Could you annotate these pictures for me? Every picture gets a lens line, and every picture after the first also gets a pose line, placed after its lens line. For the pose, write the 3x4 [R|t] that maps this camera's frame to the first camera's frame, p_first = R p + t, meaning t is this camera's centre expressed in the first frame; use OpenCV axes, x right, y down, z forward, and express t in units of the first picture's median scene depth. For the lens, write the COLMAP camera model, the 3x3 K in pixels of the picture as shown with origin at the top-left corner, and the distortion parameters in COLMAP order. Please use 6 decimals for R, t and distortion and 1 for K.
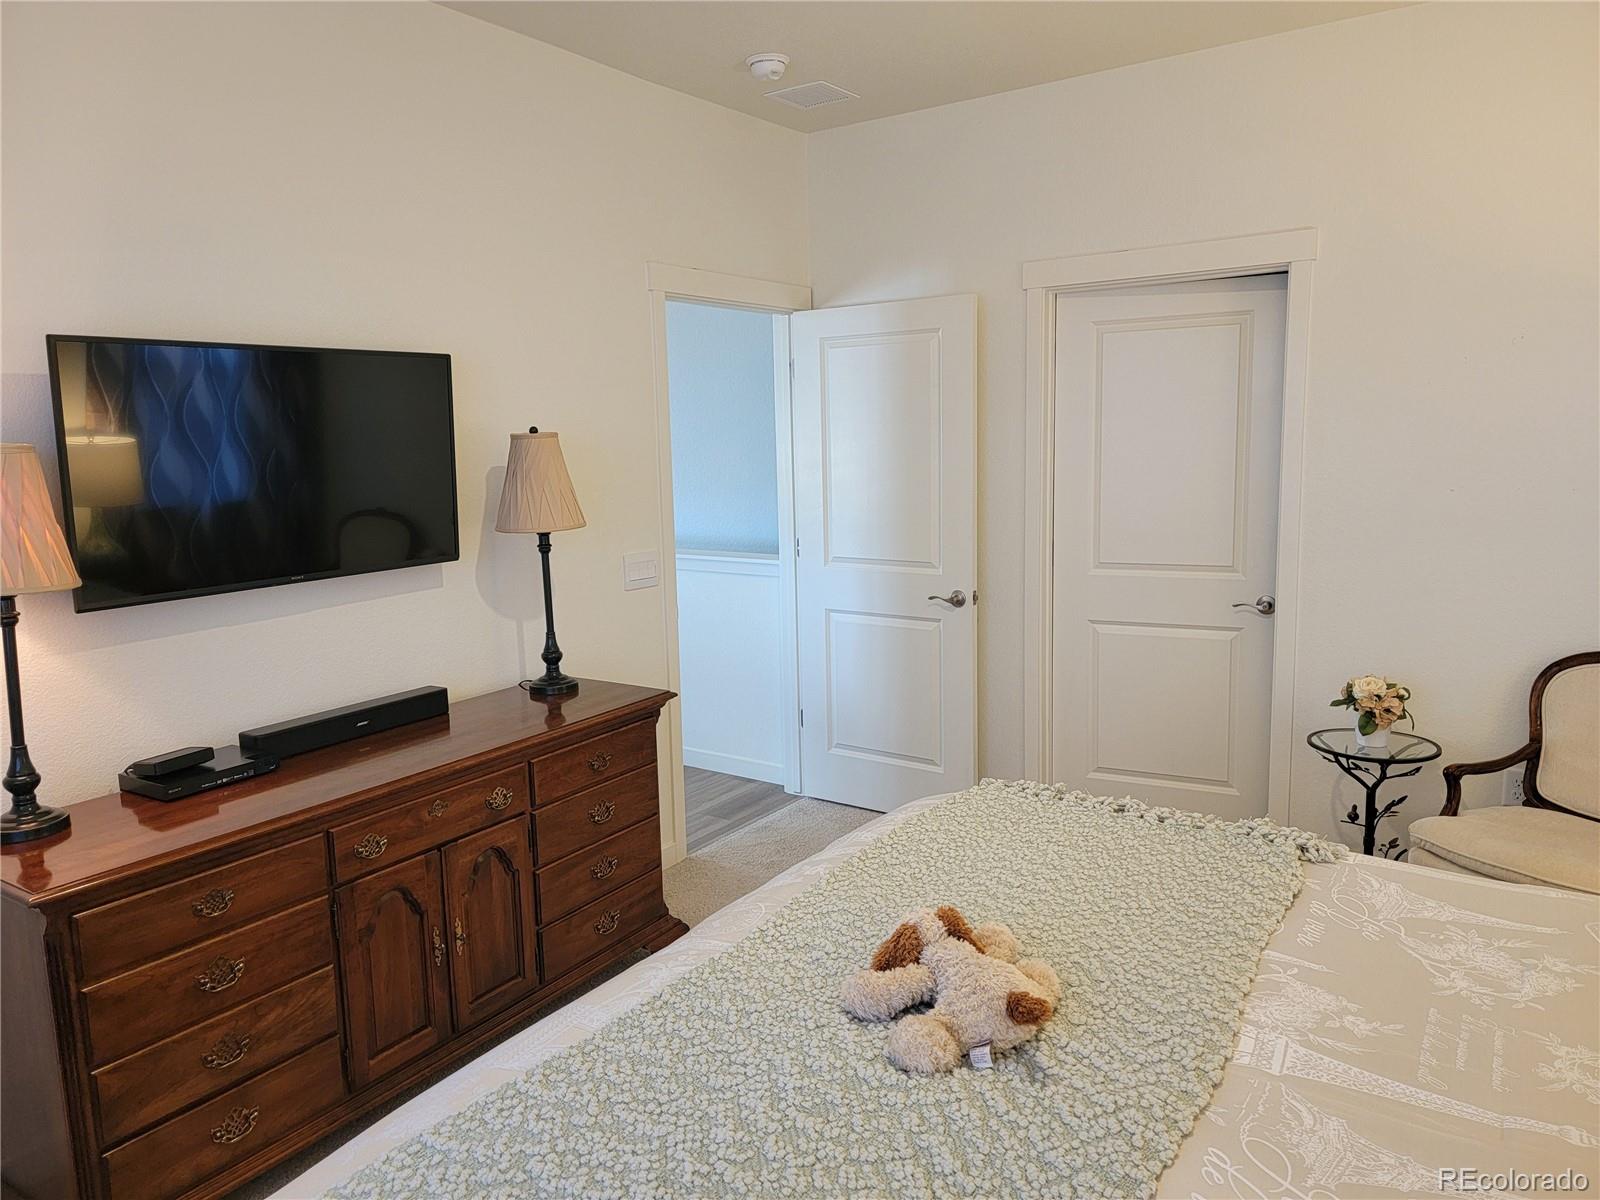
lens RADIAL K [[1121.4, 0, 805.9], [0, 1121.4, 592.0], [0, 0, 1]] dist [0.078286, -0.059373]
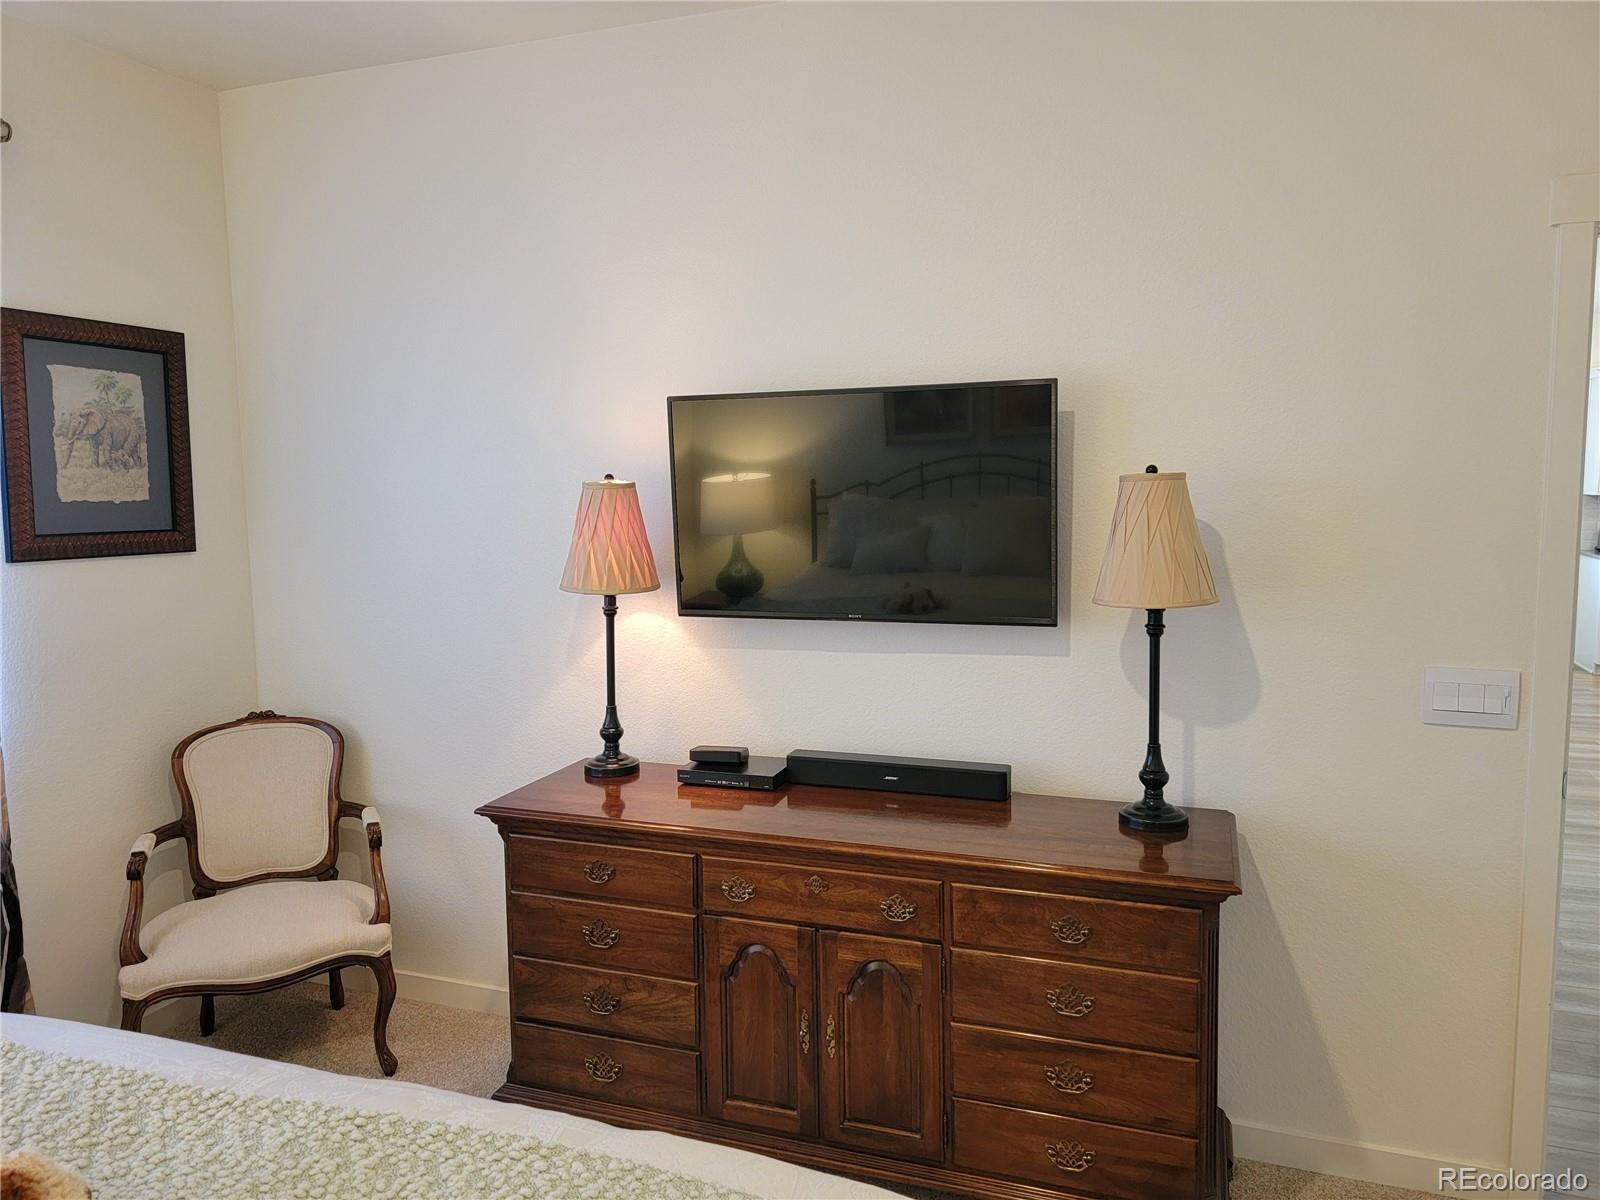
lens RADIAL K [[1121.4, 0, 805.6], [0, 1121.4, 592.7], [0, 0, 1]] dist [0.078286, -0.059373]
pose [[0.242638, 0.120162, -0.962646, 0.525368], [-0.133177, 0.987030, 0.089638, -0.123350], [0.960932, 0.106453, 0.255494, 0.739611]]
